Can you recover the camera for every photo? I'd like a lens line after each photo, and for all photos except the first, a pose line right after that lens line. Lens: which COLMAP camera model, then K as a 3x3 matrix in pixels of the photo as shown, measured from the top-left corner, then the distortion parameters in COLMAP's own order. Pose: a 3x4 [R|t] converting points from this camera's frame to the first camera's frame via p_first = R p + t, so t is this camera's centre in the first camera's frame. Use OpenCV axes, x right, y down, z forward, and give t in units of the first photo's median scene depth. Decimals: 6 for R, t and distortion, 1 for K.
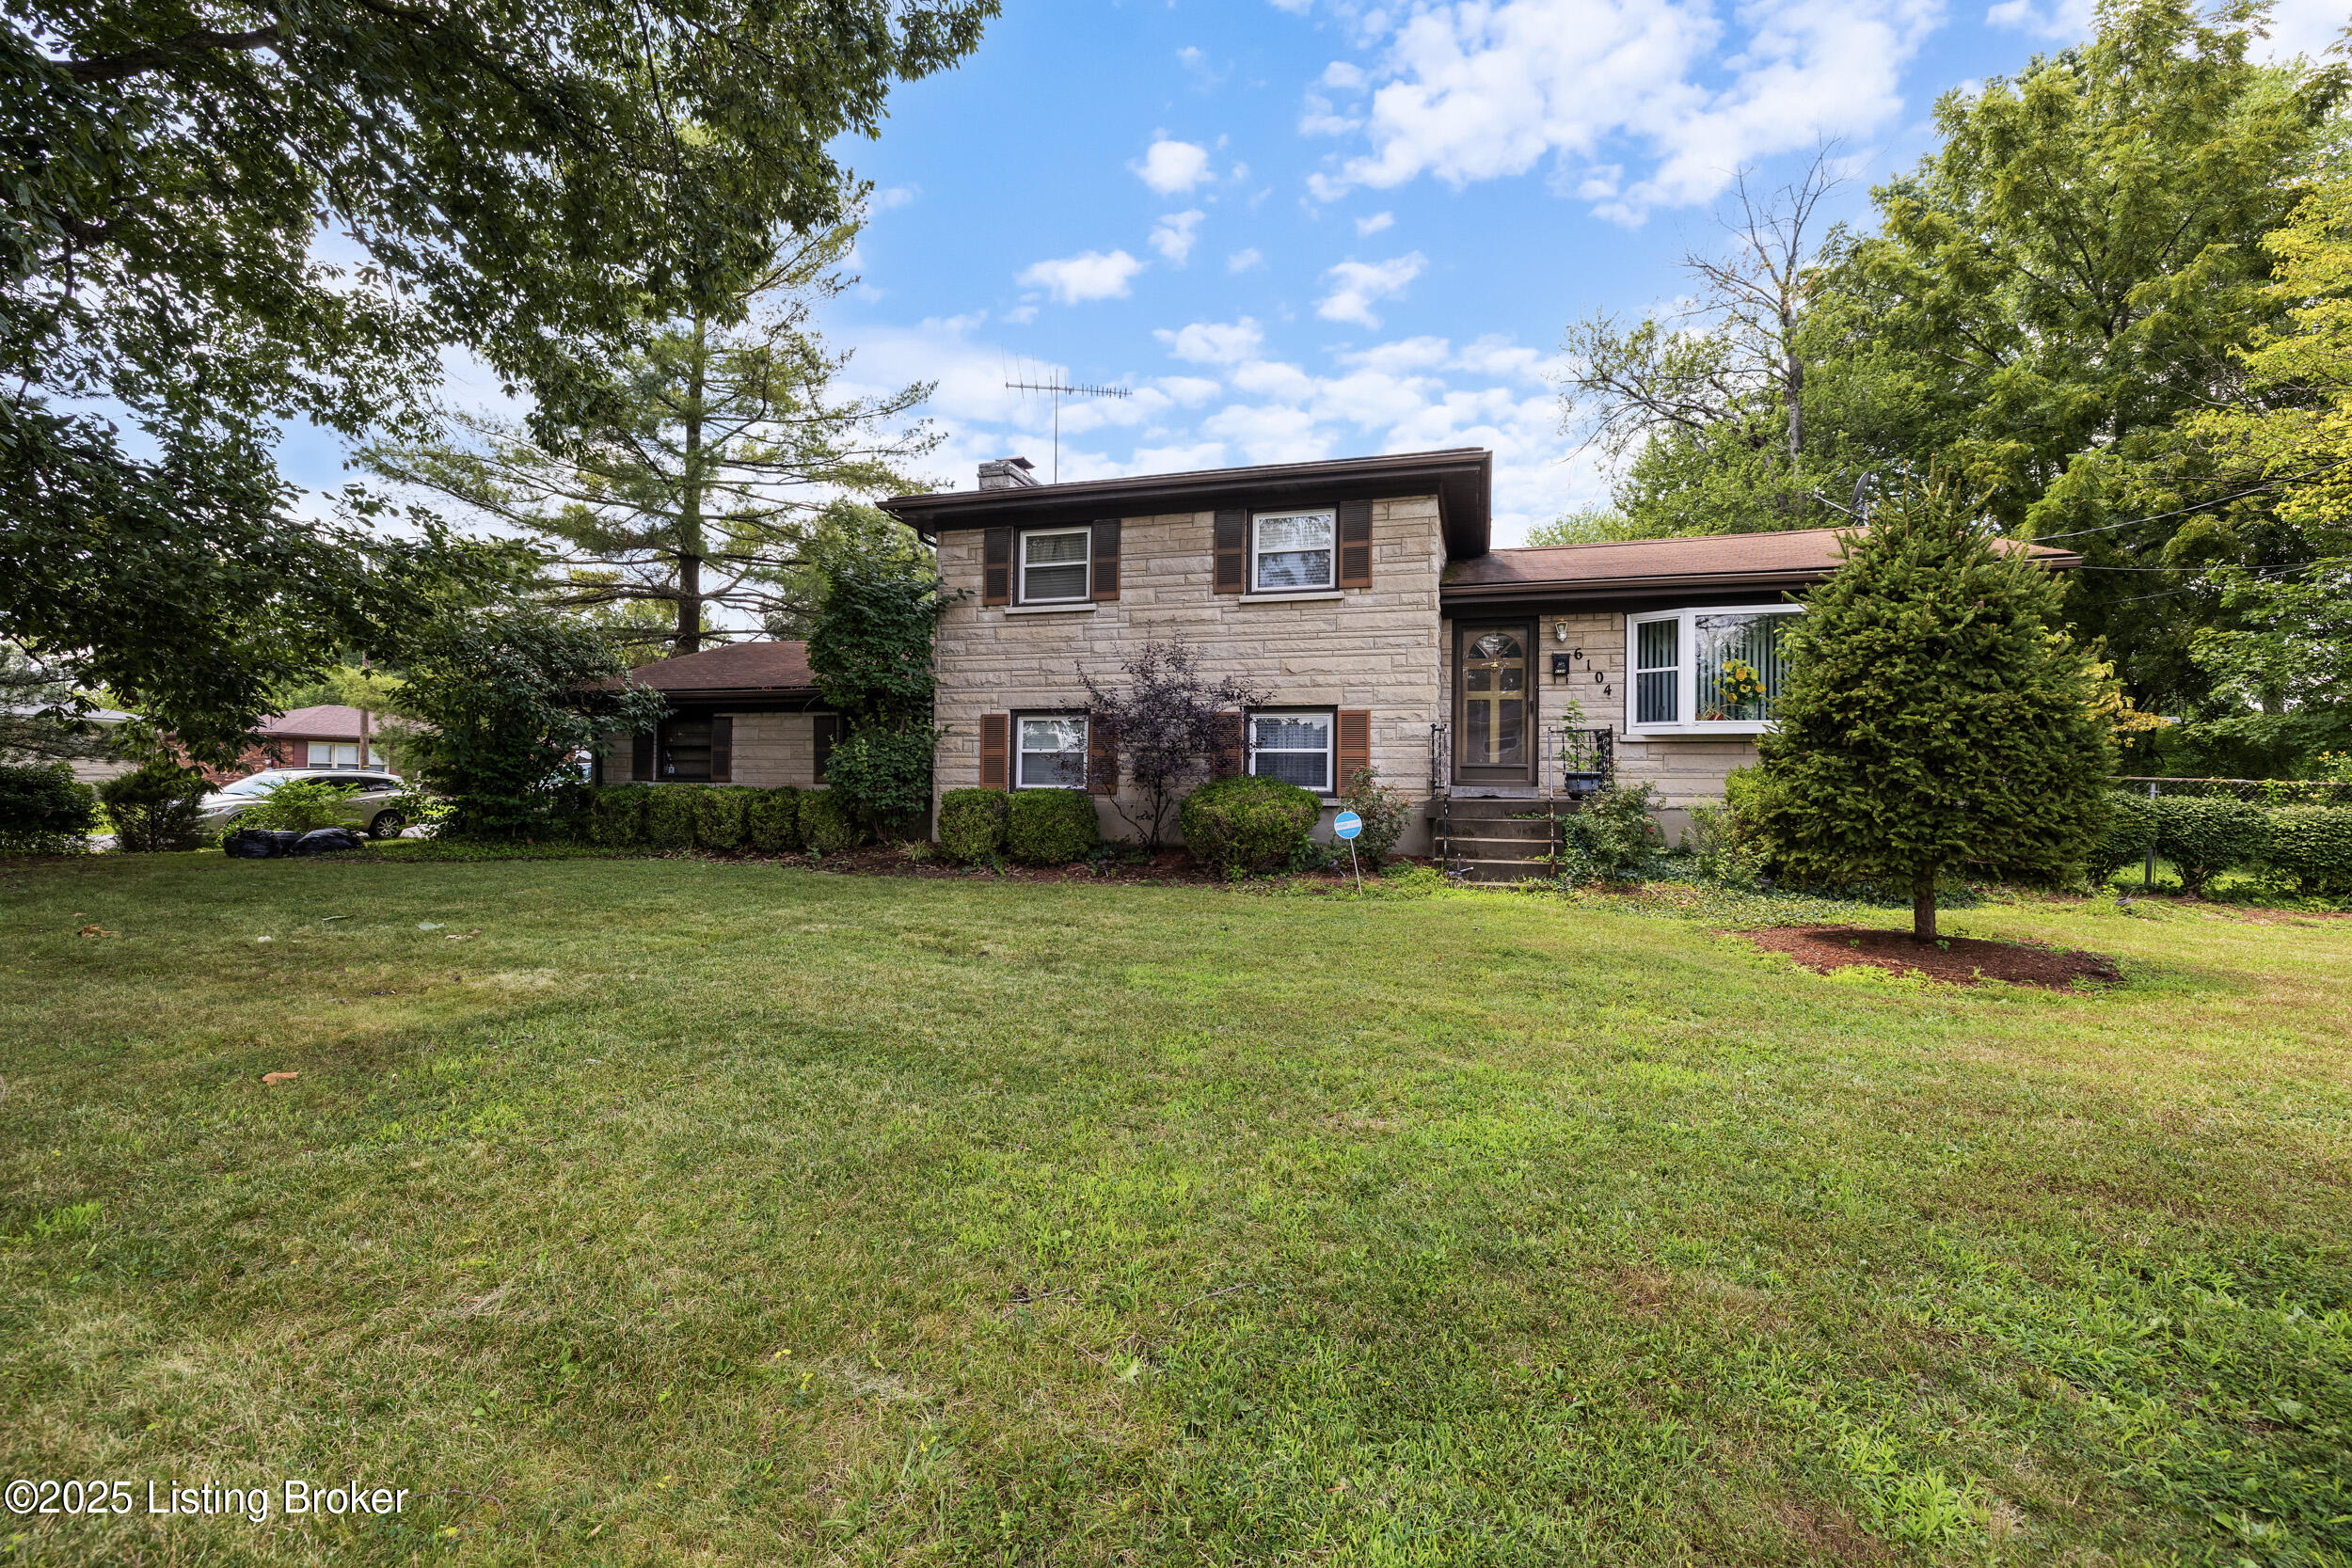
lens RADIAL K [[986.8, 0, 1180.7], [0, 986.8, 784.4], [0, 0, 1]] dist [0.001725, 0.000463]
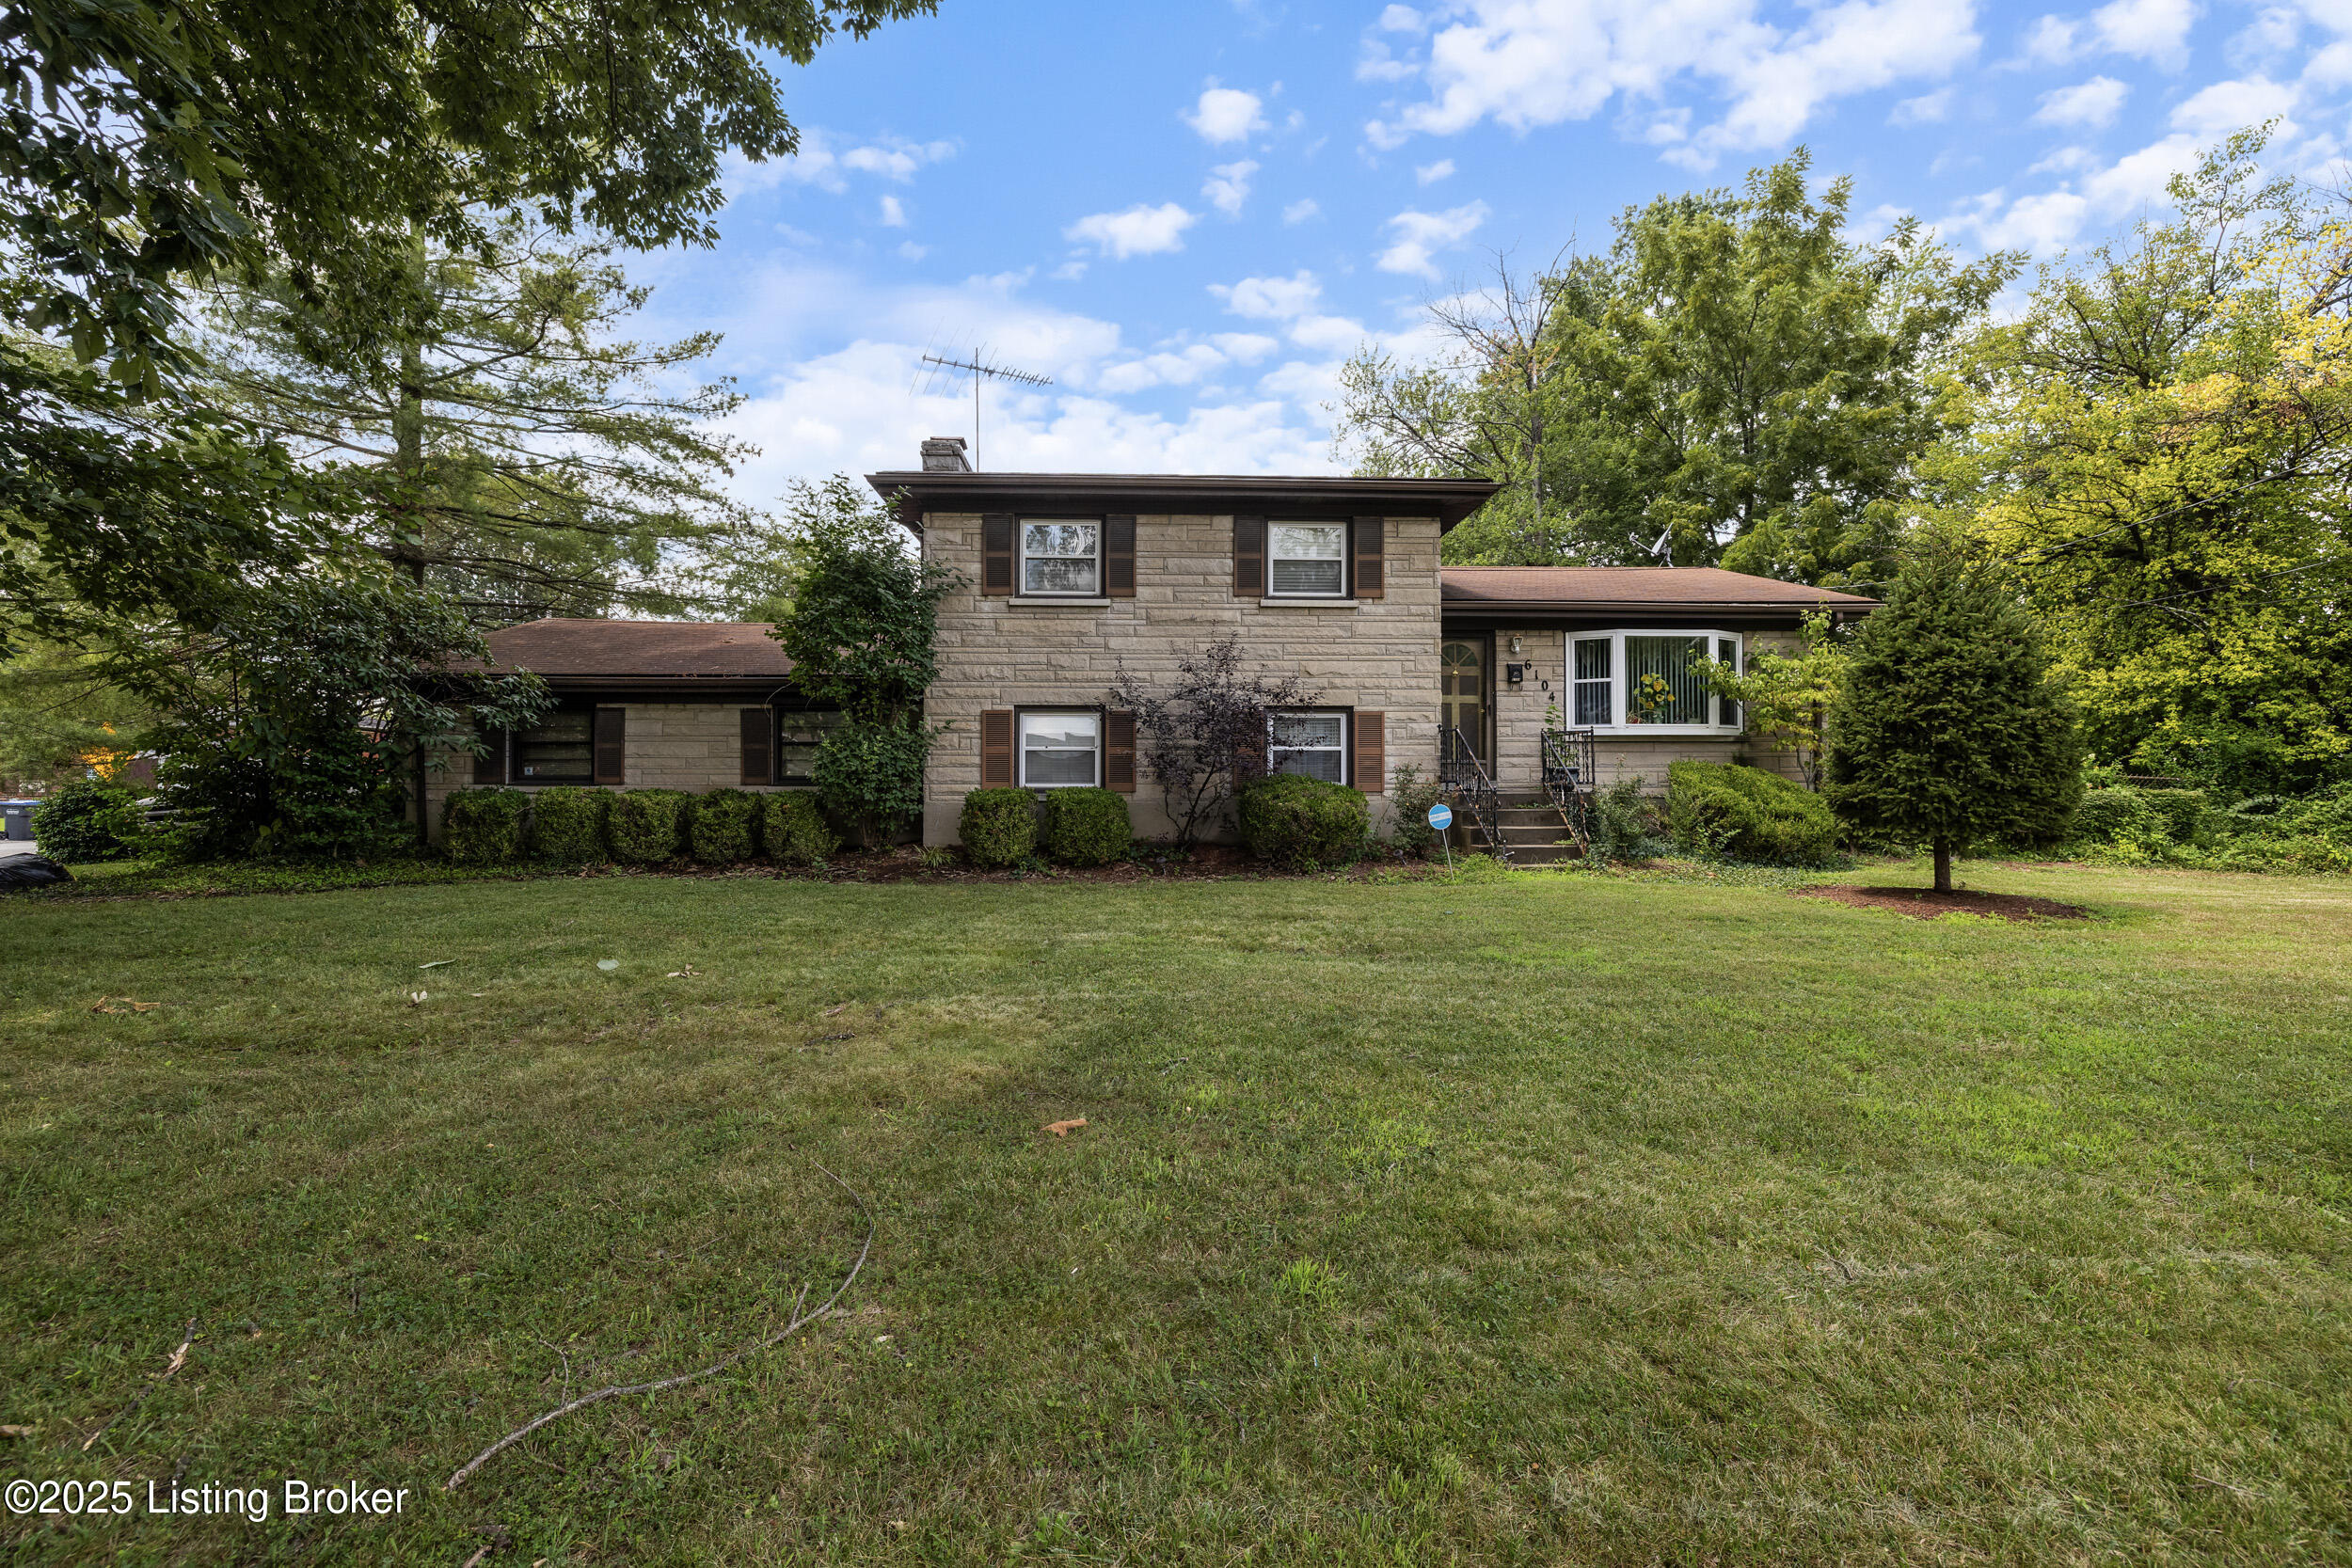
lens RADIAL K [[986.8, 0, 1180.7], [0, 986.8, 784.4], [0, 0, 1]] dist [0.001725, 0.000463]
pose [[0.943571, -0.011204, 0.330981, -0.358354], [0.010070, 0.999936, 0.005140, -0.002576], [-0.331018, -0.001517, 0.943623, 0.046614]]
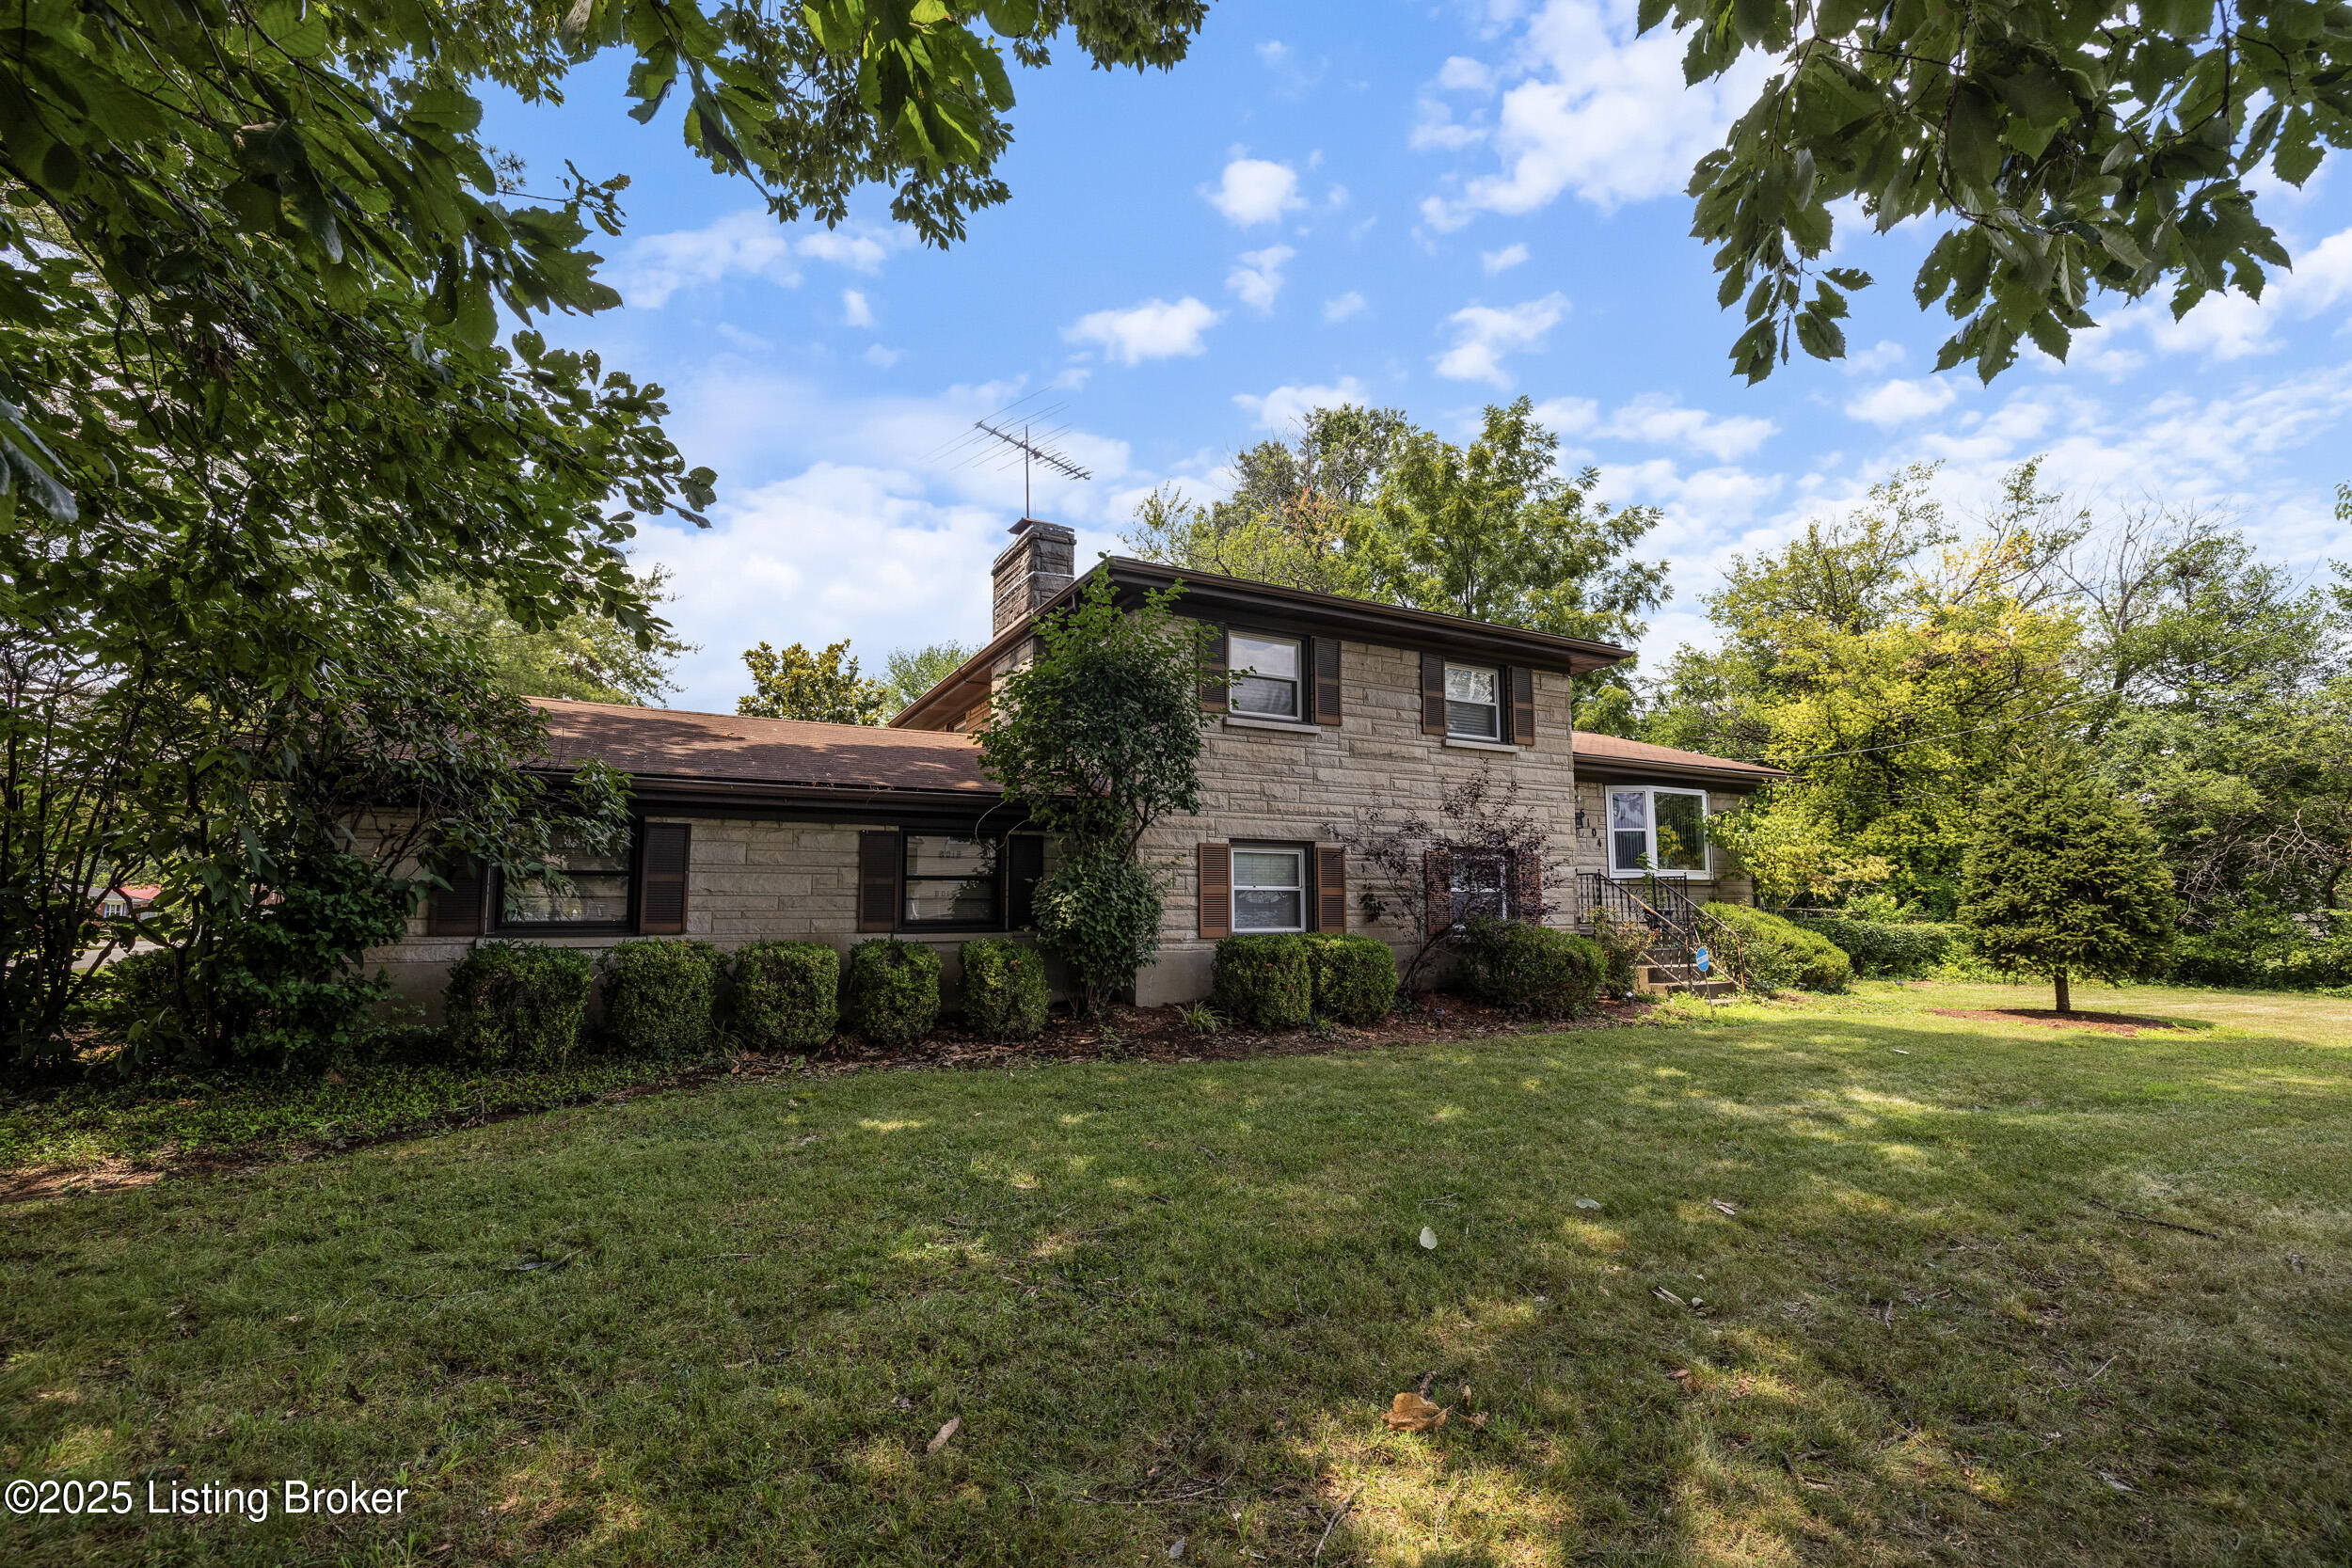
lens RADIAL K [[1023.0, 0, 1180.7], [0, 1023.0, 802.1], [0, 0, 1]] dist [-0.000607, 0.000004]
pose [[0.705472, 0.063599, 0.705879, -0.861995], [0.008435, 0.995142, -0.098091, -0.023136], [-0.708688, 0.075154, 0.701508, 0.445798]]
